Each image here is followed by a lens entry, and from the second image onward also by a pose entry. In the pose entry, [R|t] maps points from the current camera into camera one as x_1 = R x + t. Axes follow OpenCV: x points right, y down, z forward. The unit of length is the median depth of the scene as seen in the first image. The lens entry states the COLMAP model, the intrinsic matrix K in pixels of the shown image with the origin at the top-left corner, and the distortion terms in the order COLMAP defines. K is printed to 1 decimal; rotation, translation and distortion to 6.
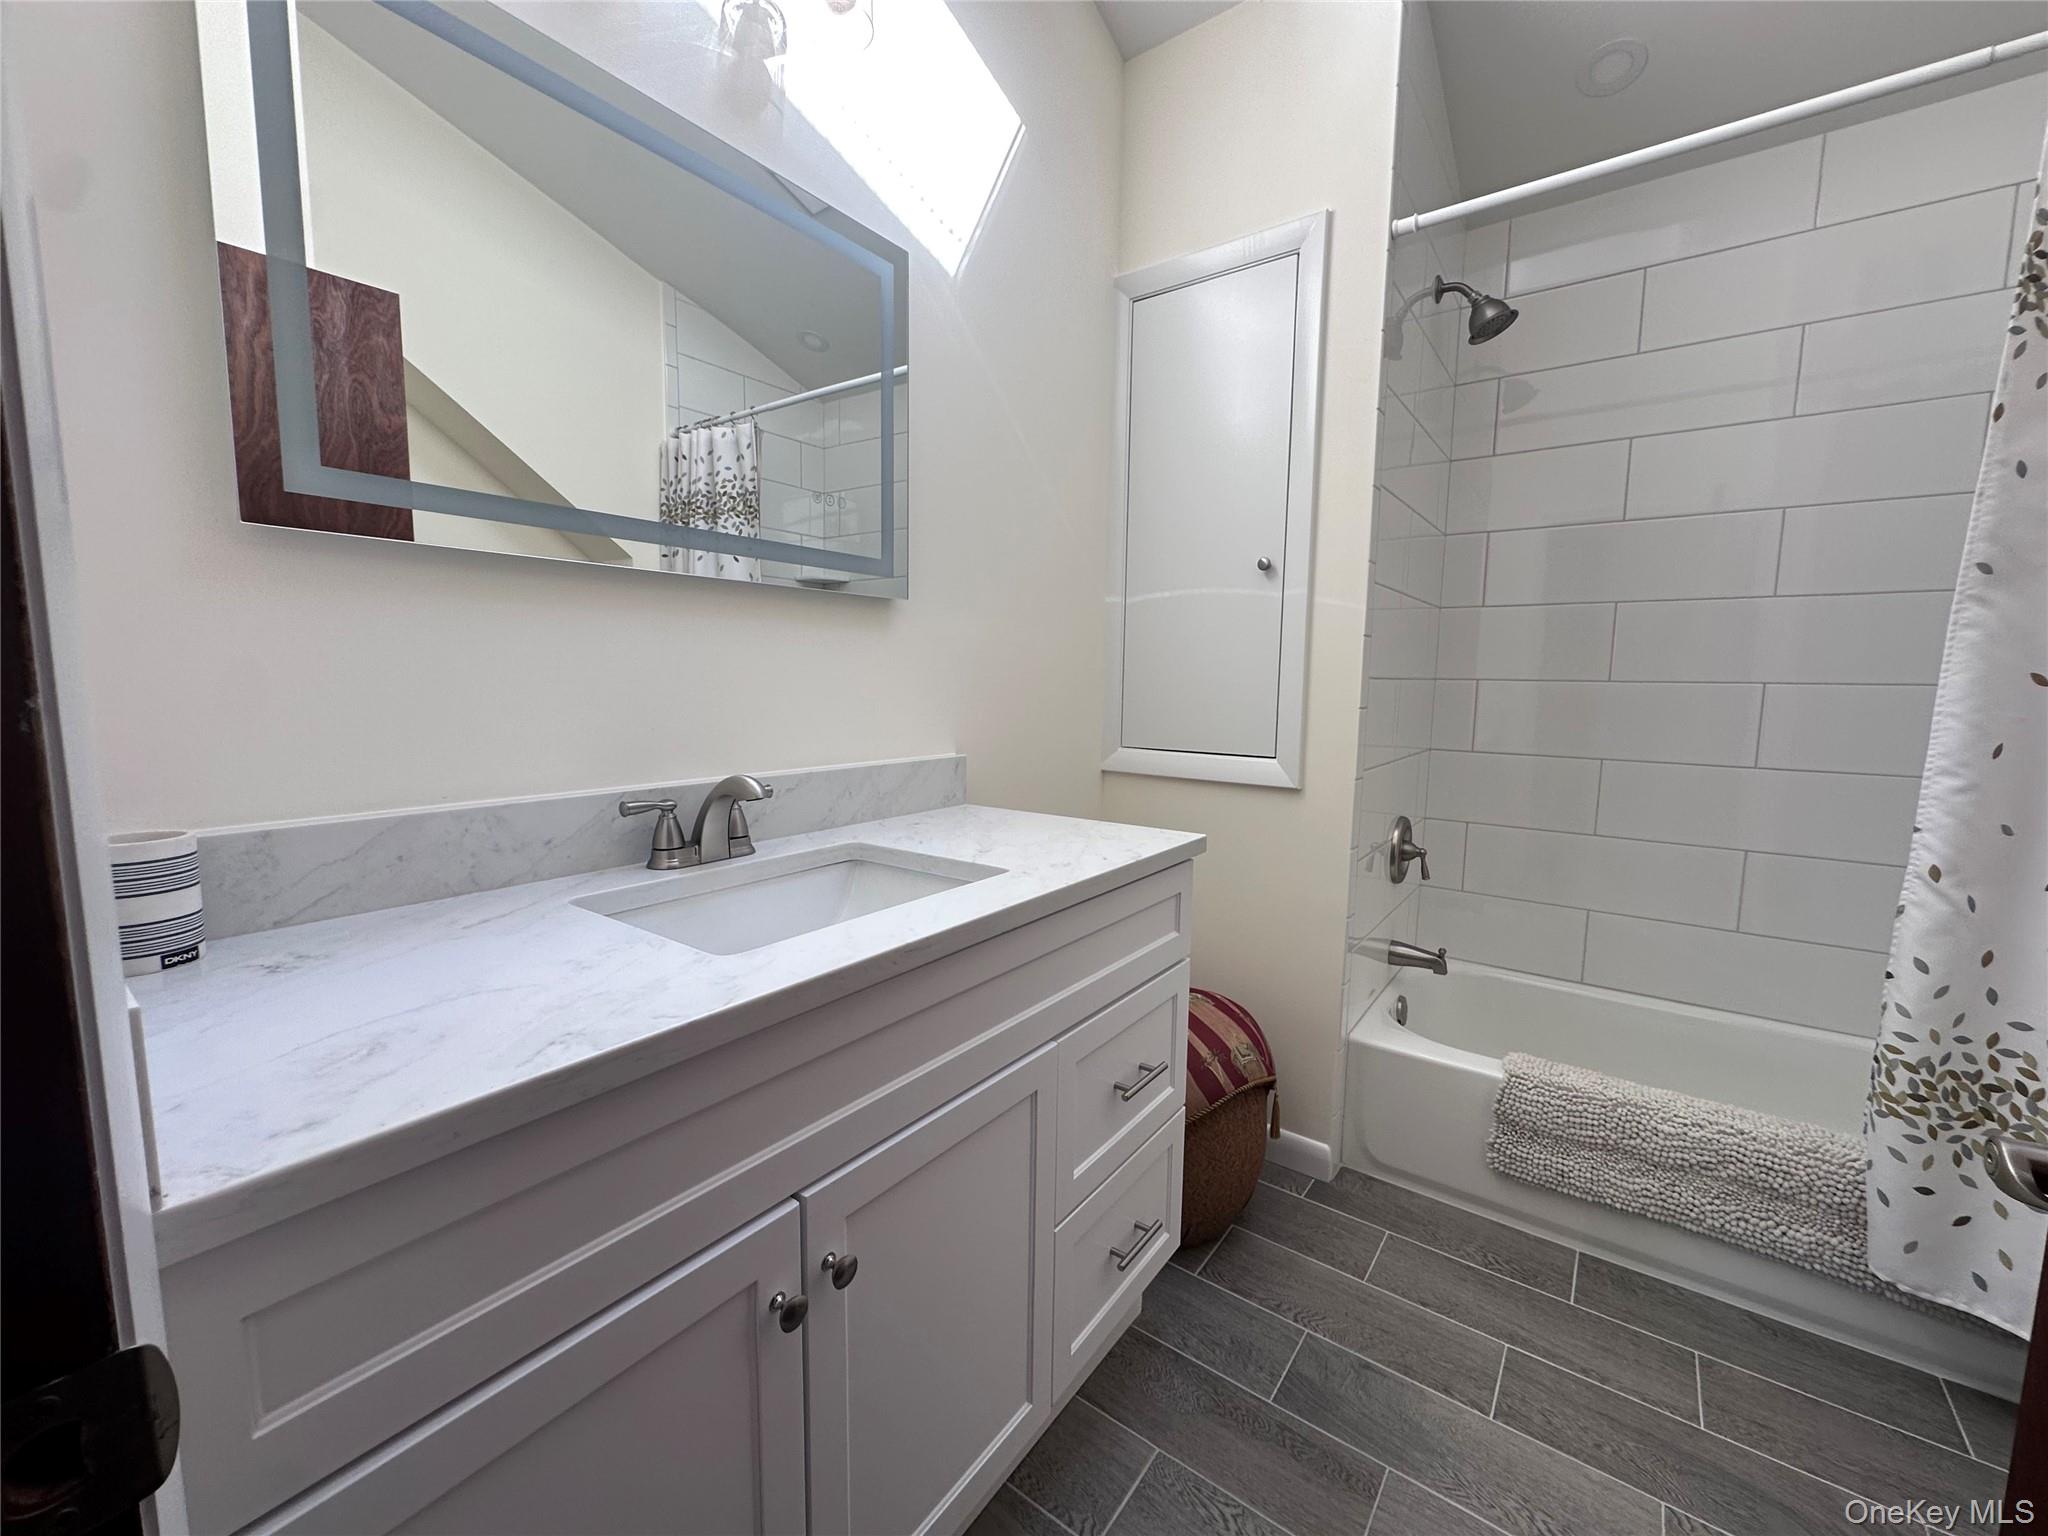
lens RADIAL K [[818.6, 0, 1023.0], [0, 818.6, 766.8], [0, 0, 1]] dist [-0.008082, 0.001911]
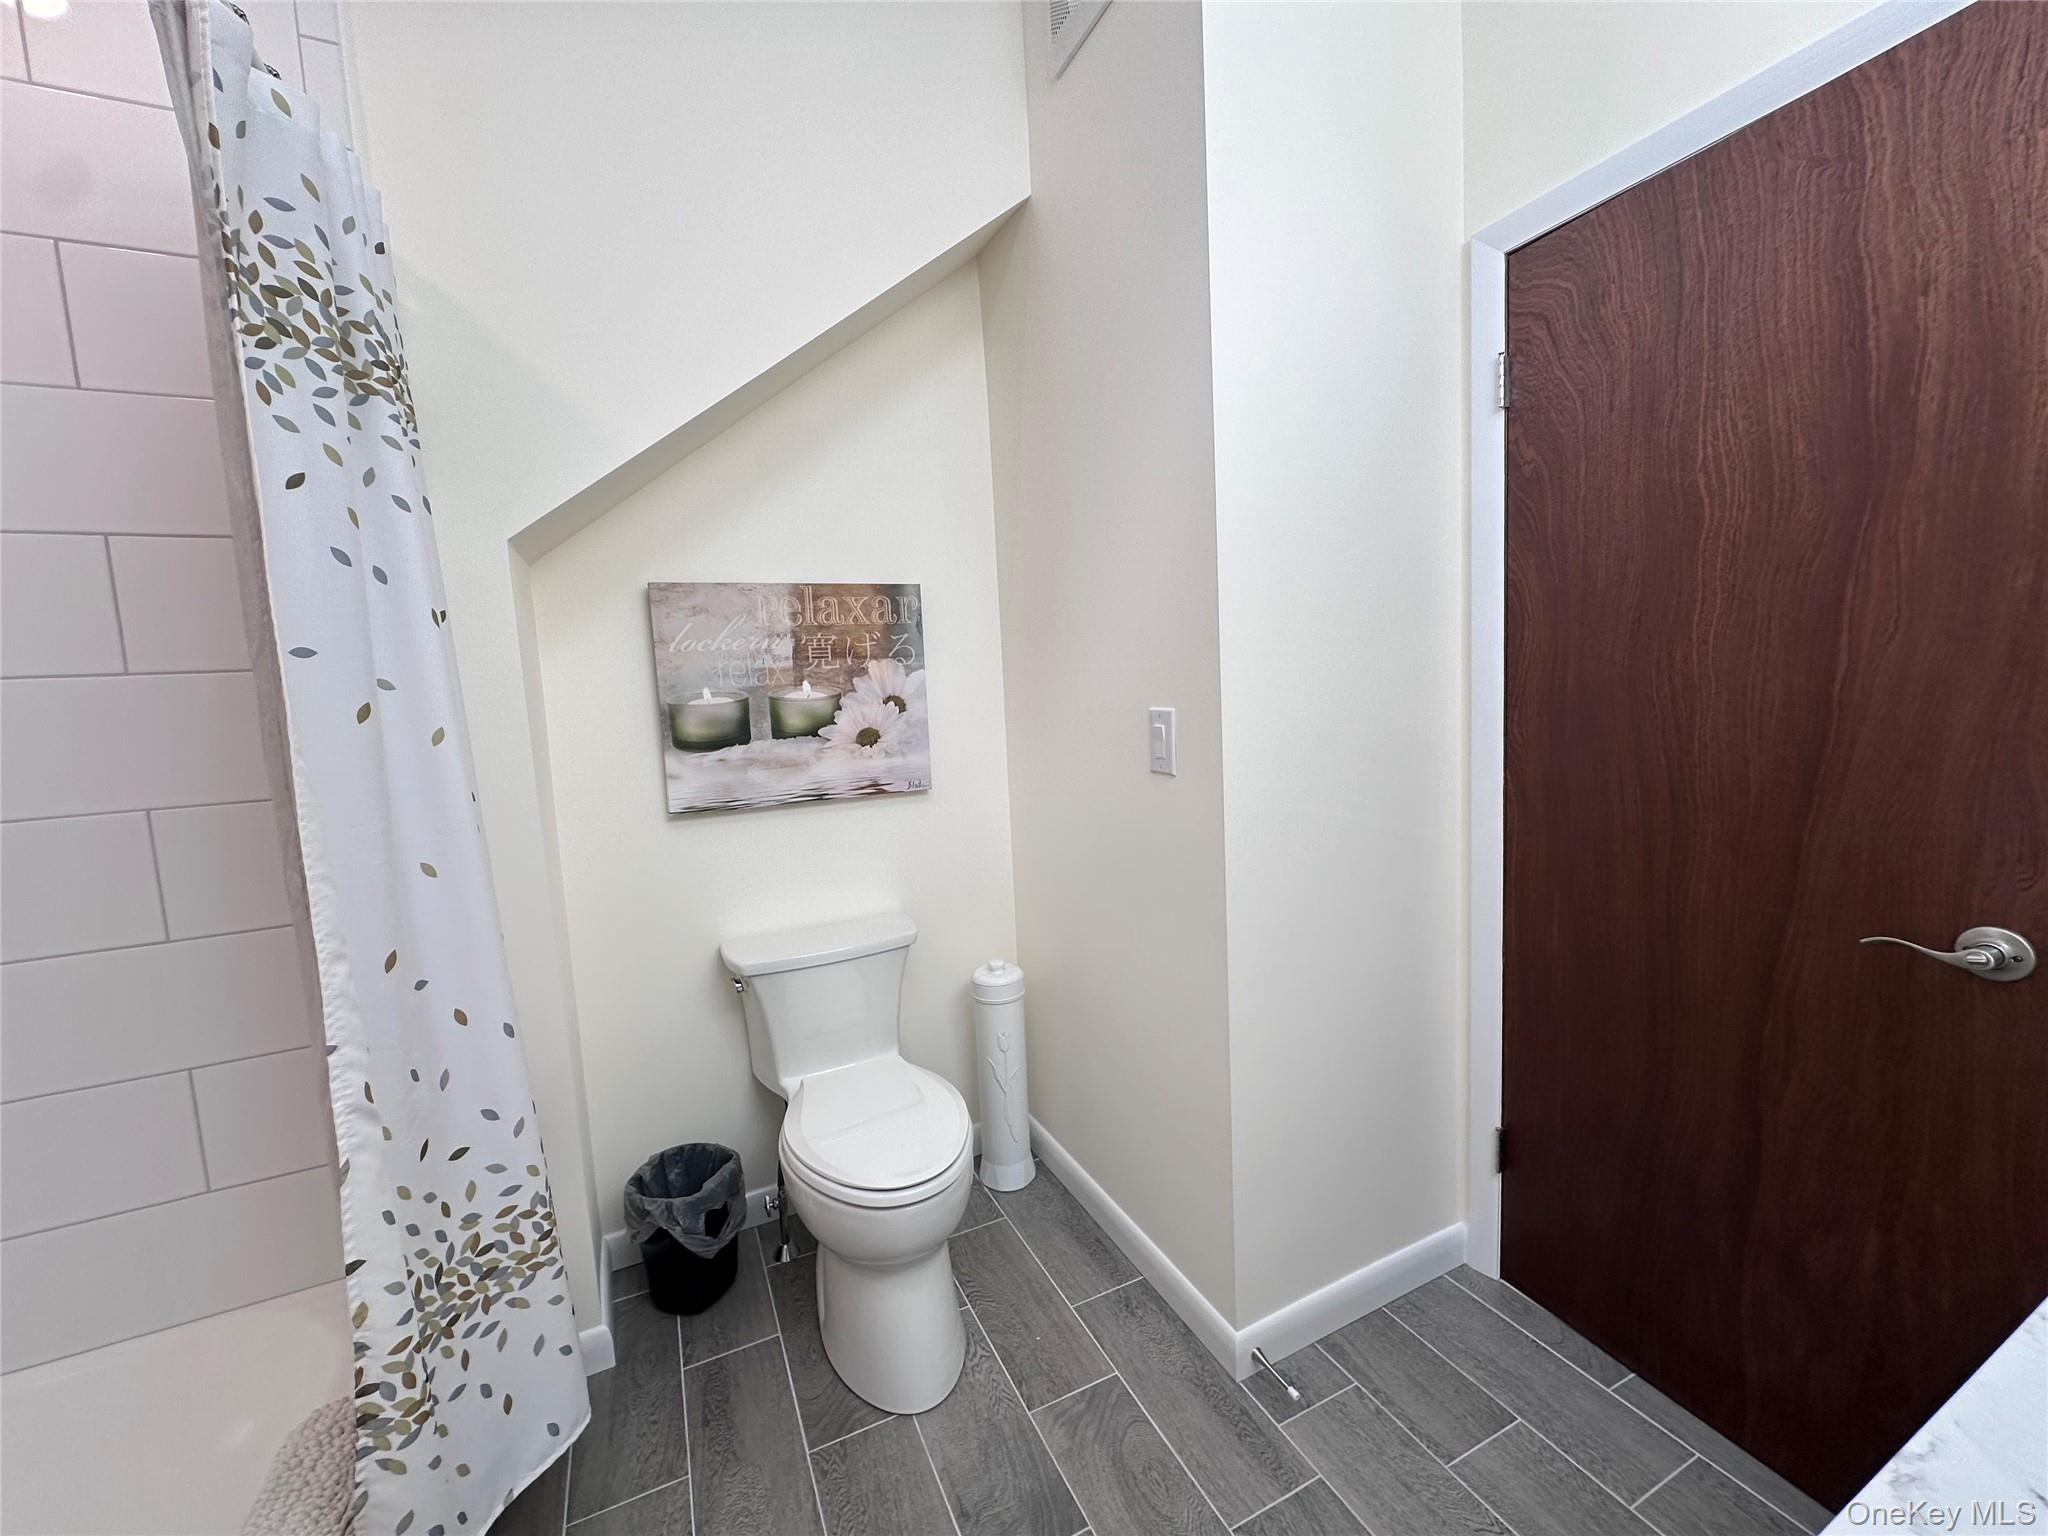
lens RADIAL K [[818.6, 0, 1023.0], [0, 818.6, 766.8], [0, 0, 1]] dist [-0.008082, 0.001911]
pose [[-0.883799, -0.011460, 0.467726, 0.223610], [0.091963, 0.975943, 0.197683, -0.189186], [-0.458740, 0.217726, -0.861483, 1.027072]]
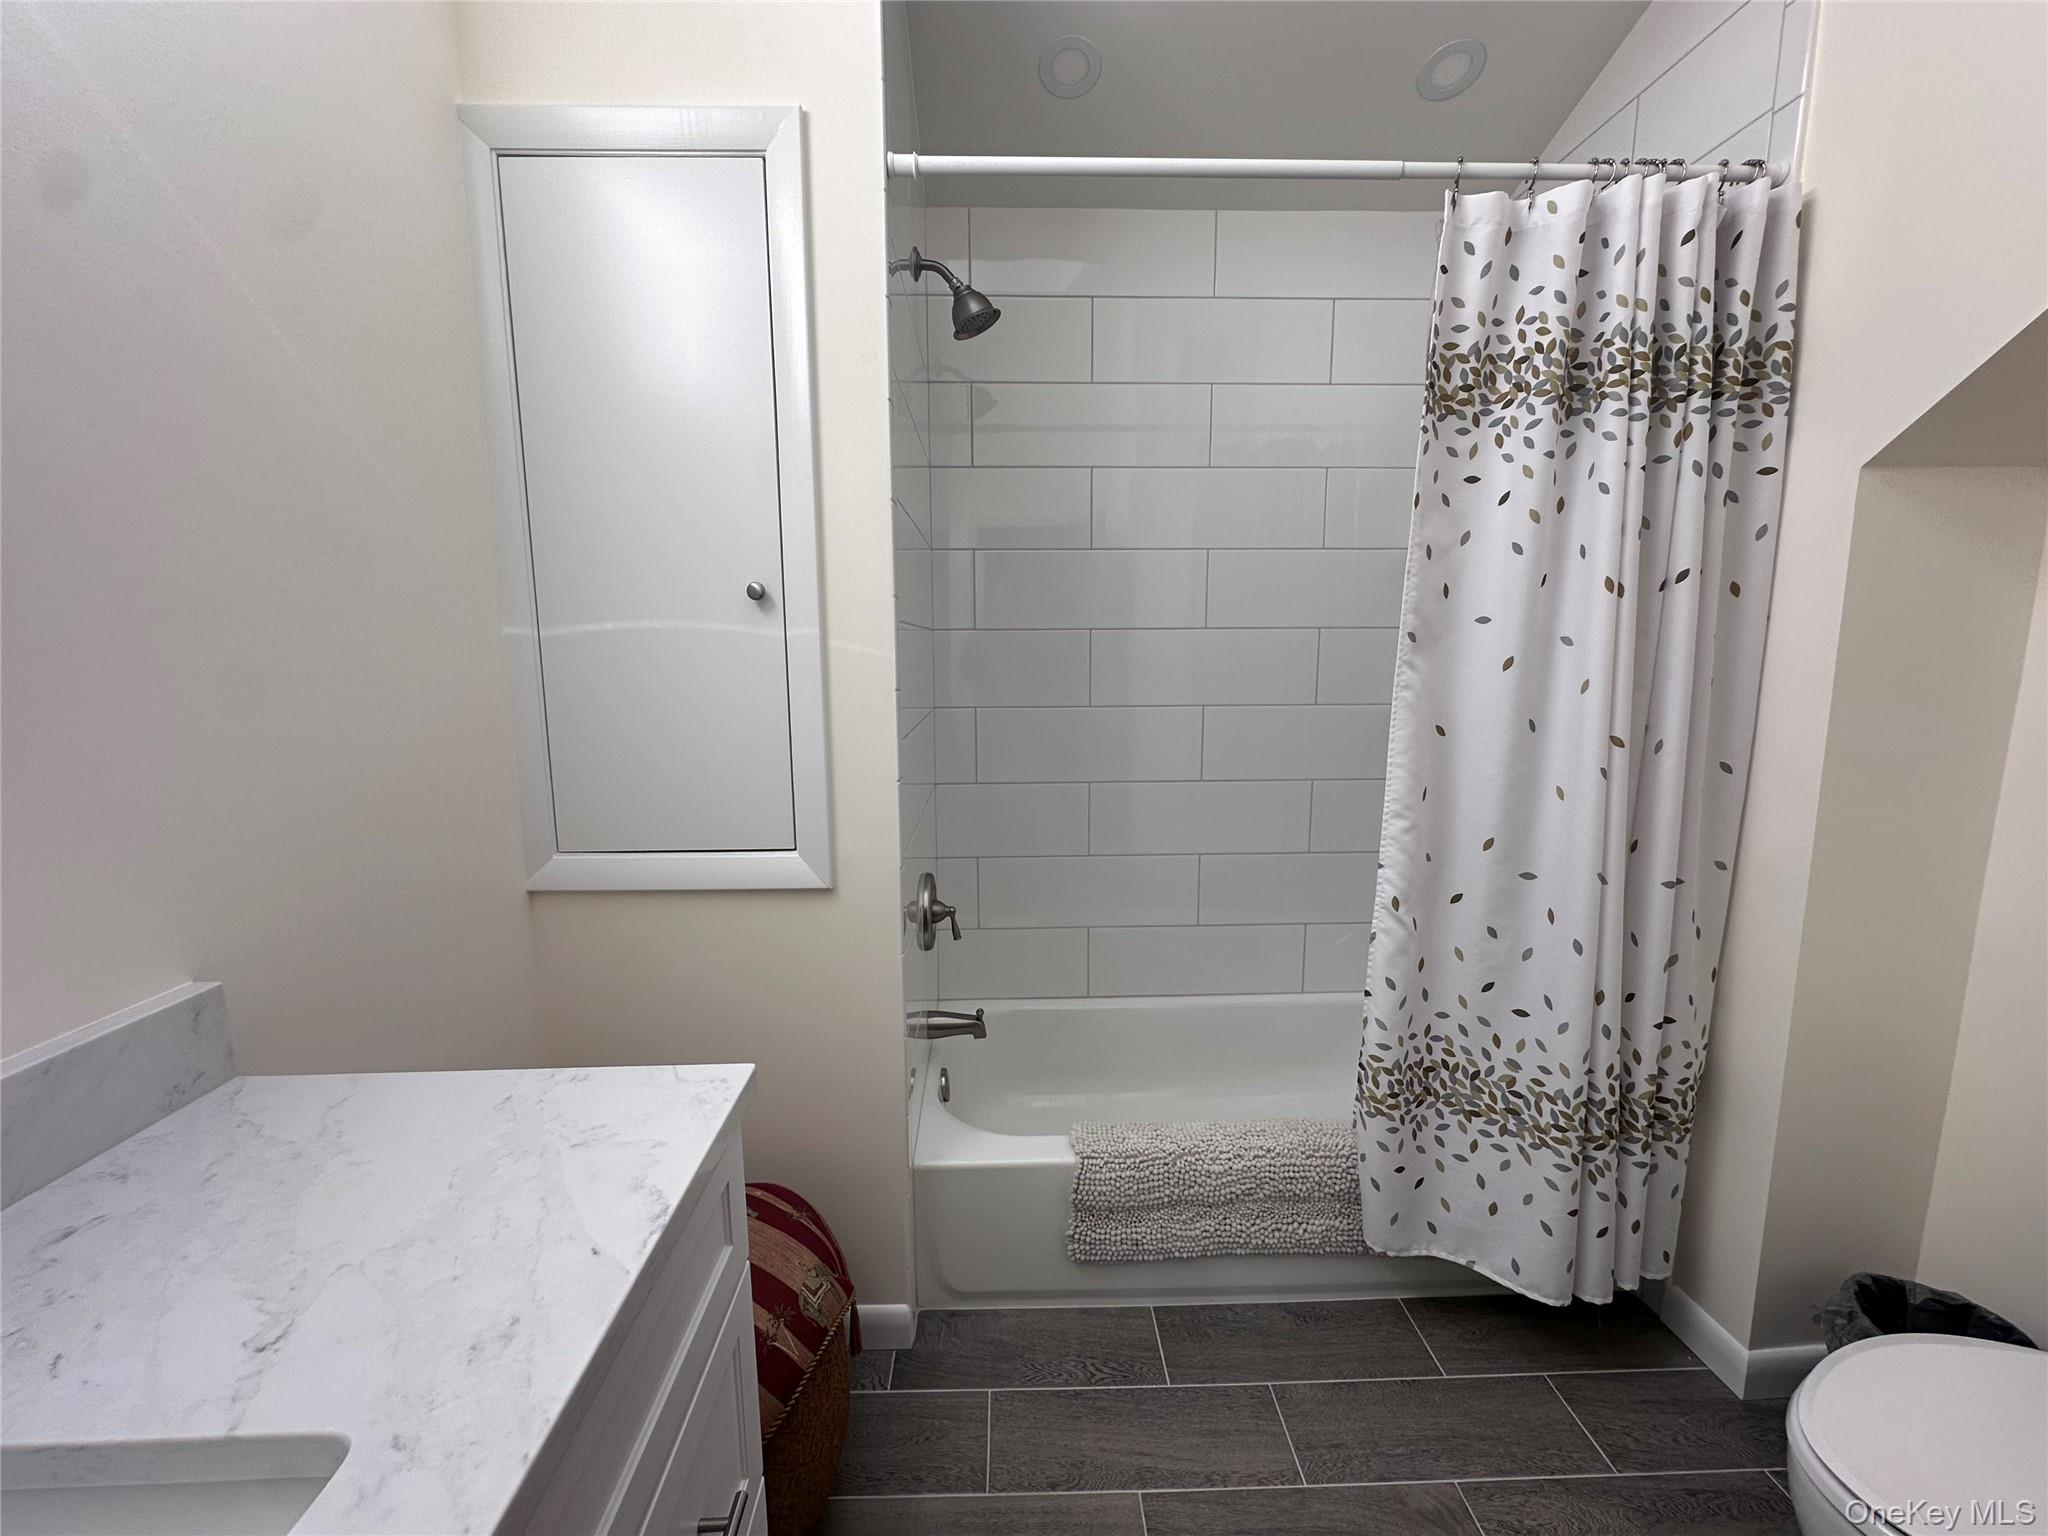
lens RADIAL K [[818.6, 0, 1023.0], [0, 818.6, 766.8], [0, 0, 1]] dist [-0.008082, 0.001911]
pose [[0.783747, -0.106819, 0.611826, 0.024578], [0.083299, 0.994277, 0.066885, -0.143365], [-0.615469, -0.001457, 0.788160, 0.332835]]
